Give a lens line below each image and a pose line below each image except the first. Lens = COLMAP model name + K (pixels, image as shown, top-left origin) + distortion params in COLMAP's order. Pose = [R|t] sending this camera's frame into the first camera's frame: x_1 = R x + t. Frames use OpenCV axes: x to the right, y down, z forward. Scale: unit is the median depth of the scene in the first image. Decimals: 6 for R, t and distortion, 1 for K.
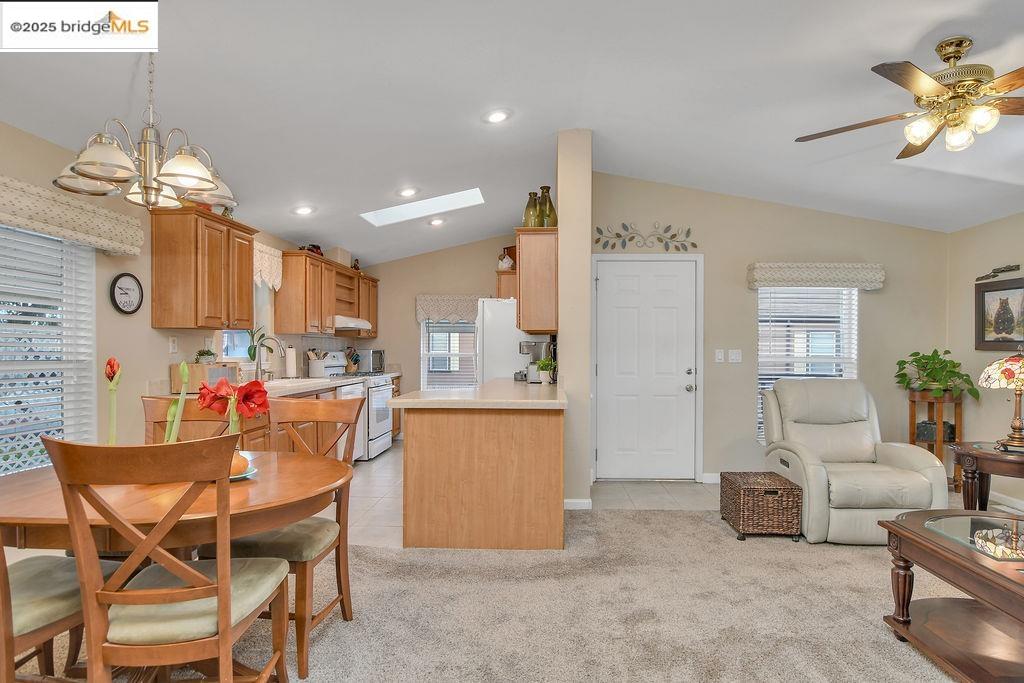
lens RADIAL K [[545.7, 0, 518.0], [0, 545.7, 355.2], [0, 0, 1]] dist [-0.015114, 0.001702]
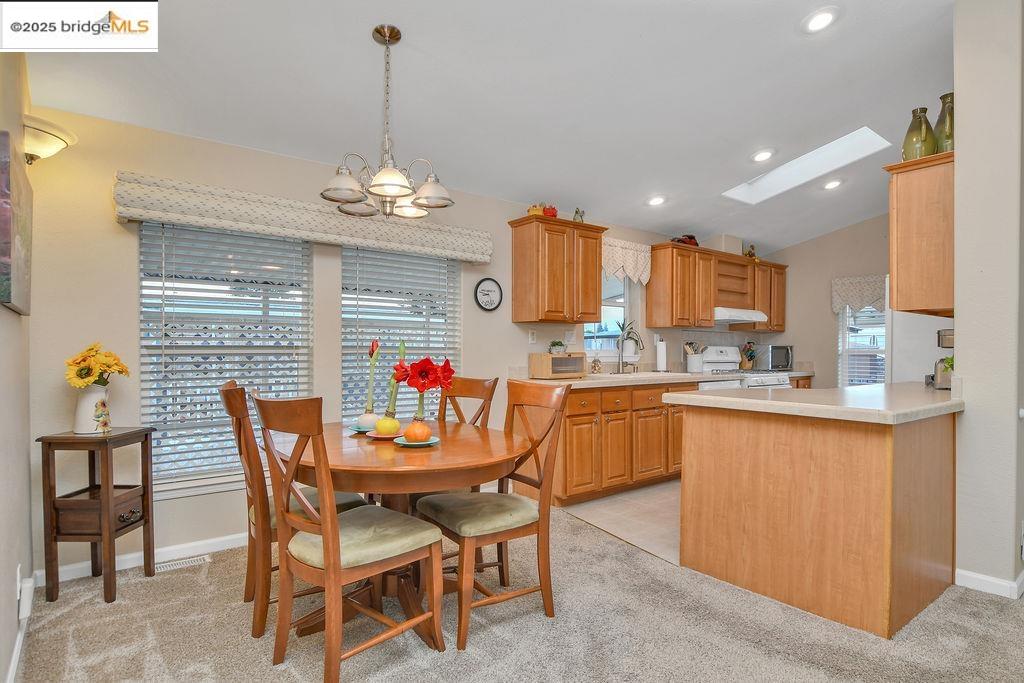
lens RADIAL K [[545.7, 0, 518.0], [0, 545.7, 355.2], [0, 0, 1]] dist [-0.015114, 0.001702]
pose [[0.664975, 0.012322, -0.746764, 0.204747], [-0.013728, 0.999897, 0.004274, 0.014661], [0.746739, 0.007410, 0.665076, 0.179543]]
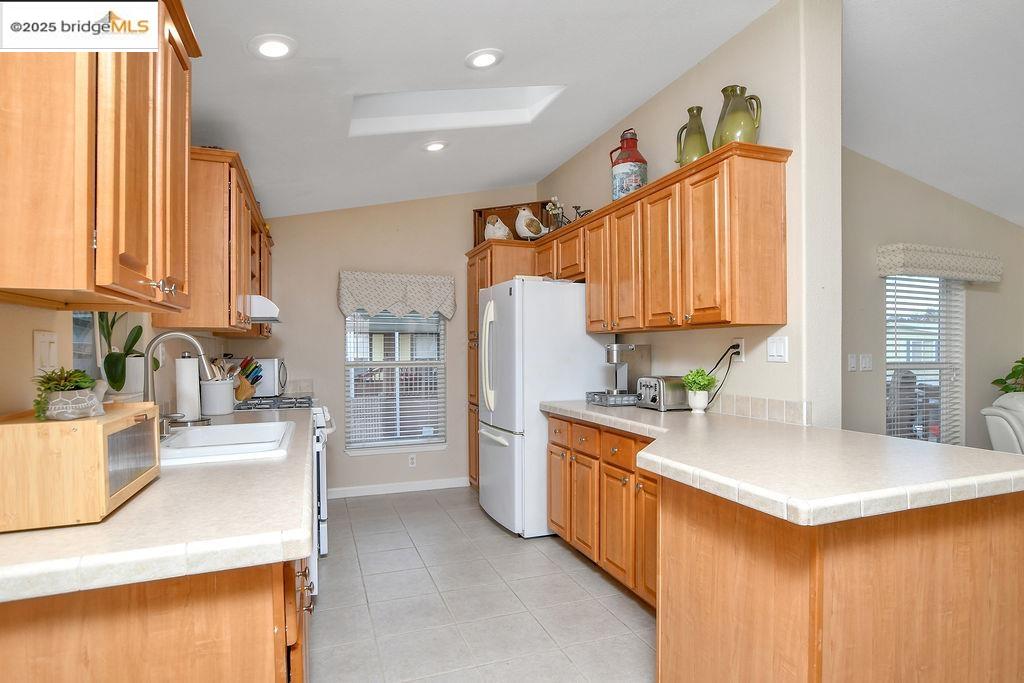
lens RADIAL K [[565.3, 0, 545.9], [0, 565.3, 343.2], [0, 0, 1]] dist [0.002086, 0.001052]
pose [[0.907670, 0.000705, 0.419685, -0.429730], [0.011261, 0.999598, -0.026033, -0.013322], [-0.419534, 0.028355, 0.907296, 0.556370]]
